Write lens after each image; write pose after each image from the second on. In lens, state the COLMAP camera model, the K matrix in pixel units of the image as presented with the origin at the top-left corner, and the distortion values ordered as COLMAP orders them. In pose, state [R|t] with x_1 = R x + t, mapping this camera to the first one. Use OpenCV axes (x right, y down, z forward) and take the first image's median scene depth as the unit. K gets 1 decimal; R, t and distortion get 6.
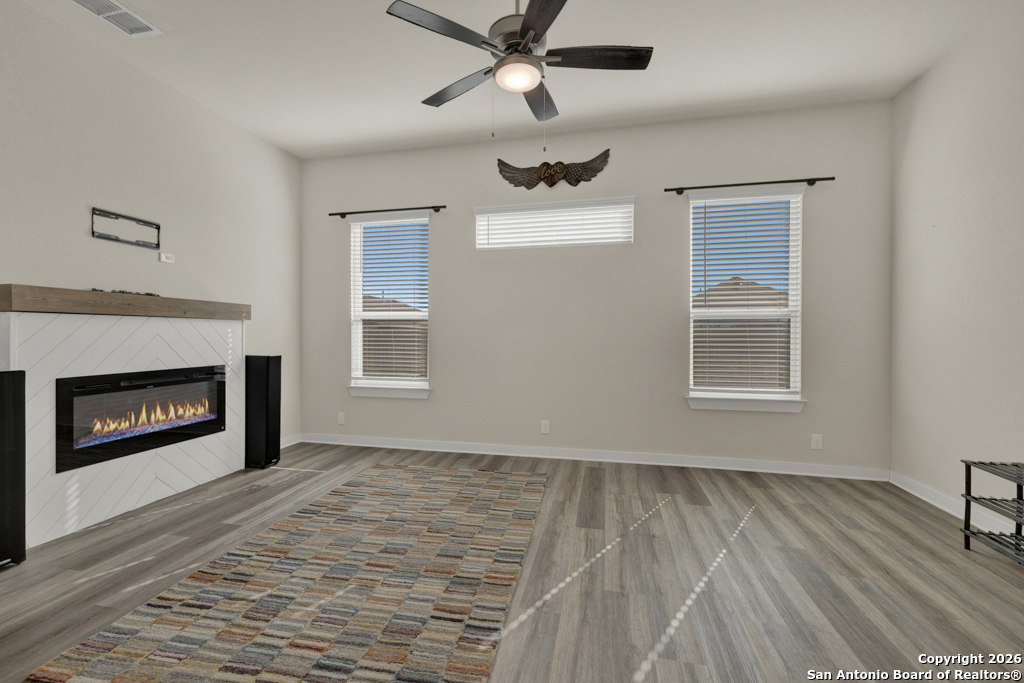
lens RADIAL K [[436.0, 0, 512.3], [0, 436.0, 343.5], [0, 0, 1]] dist [-0.009717, 0.001636]
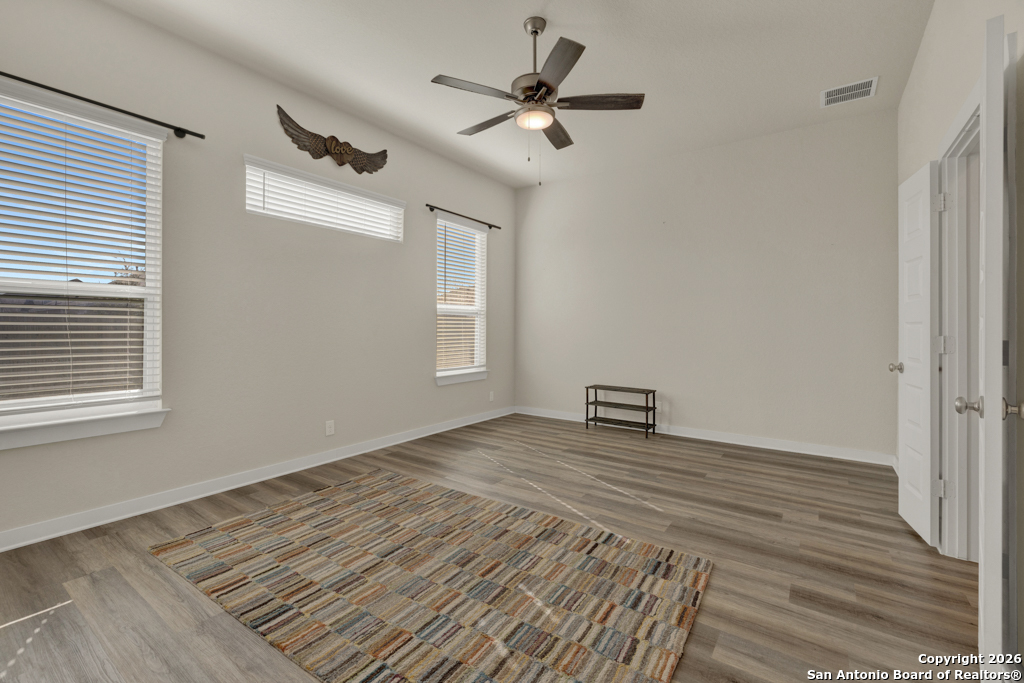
lens RADIAL K [[436.0, 0, 508.3], [0, 436.0, 330.6], [0, 0, 1]] dist [-0.009717, 0.001636]
pose [[0.392560, -0.006793, 0.919701, -0.864247], [0.011989, 0.999926, 0.002268, -0.010837], [-0.919648, 0.010136, 0.392612, 0.433565]]
